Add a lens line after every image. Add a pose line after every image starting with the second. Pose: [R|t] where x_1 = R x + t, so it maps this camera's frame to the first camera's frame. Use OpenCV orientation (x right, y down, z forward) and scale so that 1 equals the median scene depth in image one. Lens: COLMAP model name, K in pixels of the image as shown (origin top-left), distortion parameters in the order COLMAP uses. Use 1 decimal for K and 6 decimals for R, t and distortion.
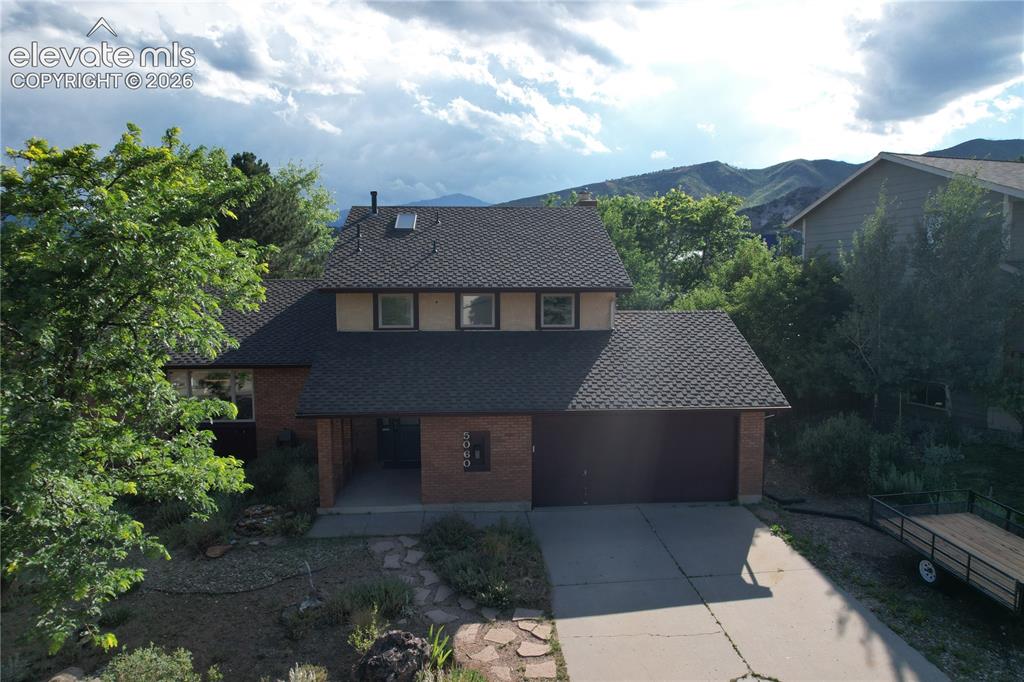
lens RADIAL K [[653.9, 0, 515.7], [0, 653.9, 338.1], [0, 0, 1]] dist [-0.078518, 0.067740]
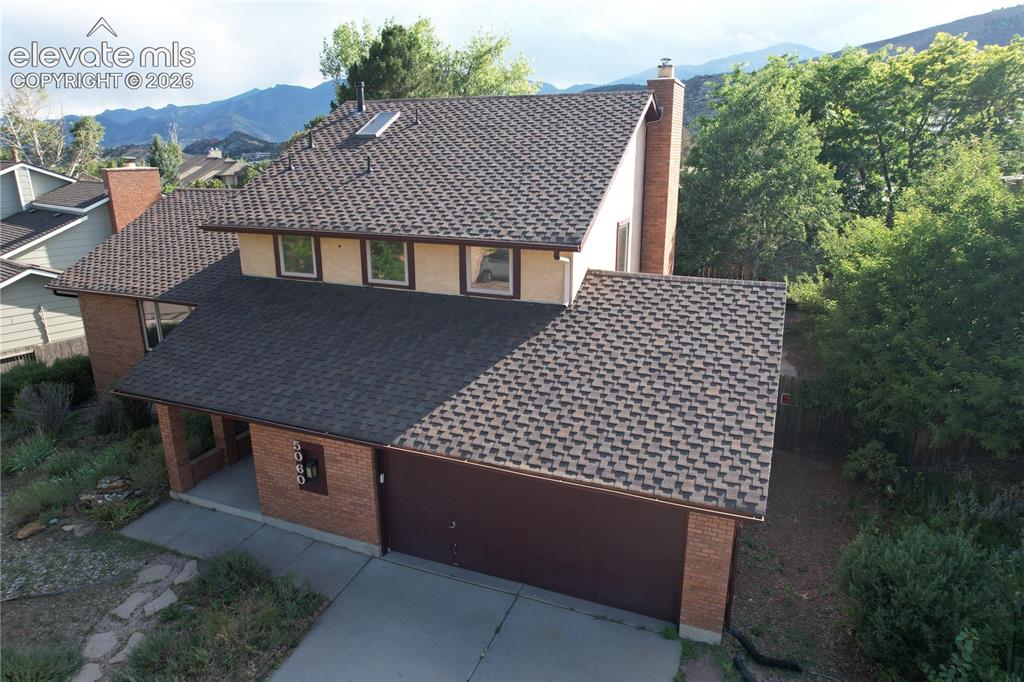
lens RADIAL K [[653.9, 0, 515.7], [0, 653.9, 338.1], [0, 0, 1]] dist [-0.078518, 0.067740]
pose [[0.897163, 0.126280, -0.423263, 0.445447], [-0.037825, 0.976706, 0.211223, -0.135076], [0.440077, -0.173492, 0.881041, 0.482972]]
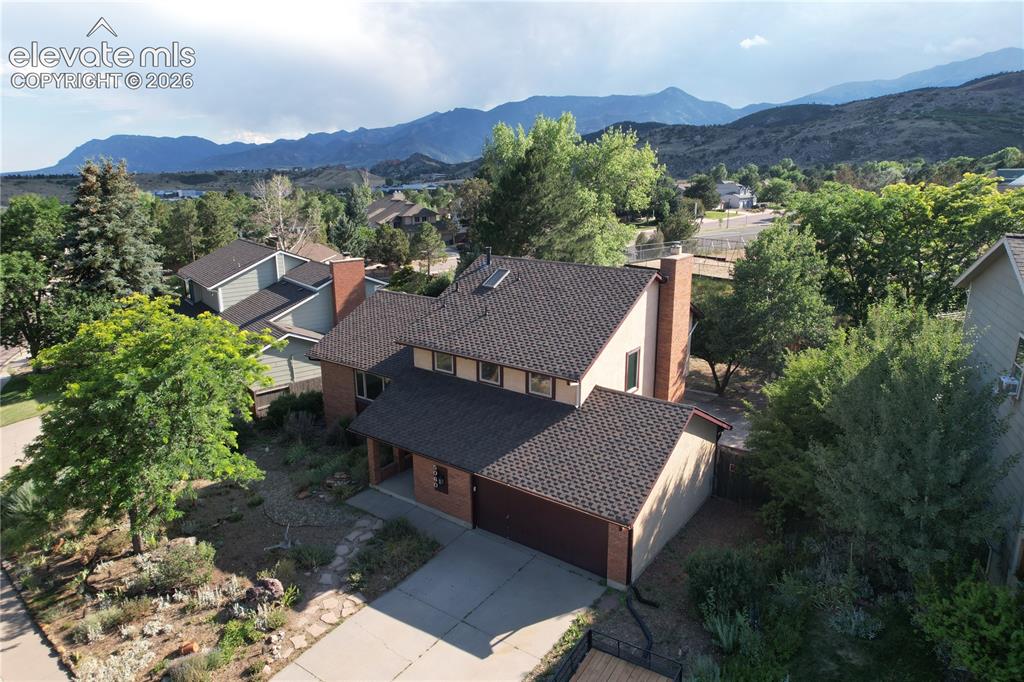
lens RADIAL K [[653.9, 0, 515.7], [0, 653.9, 338.1], [0, 0, 1]] dist [-0.078518, 0.067740]
pose [[0.762024, 0.164260, -0.626369, 0.924074], [-0.052731, 0.979820, 0.192800, -0.421747], [0.645398, -0.113889, 0.755308, 0.055135]]
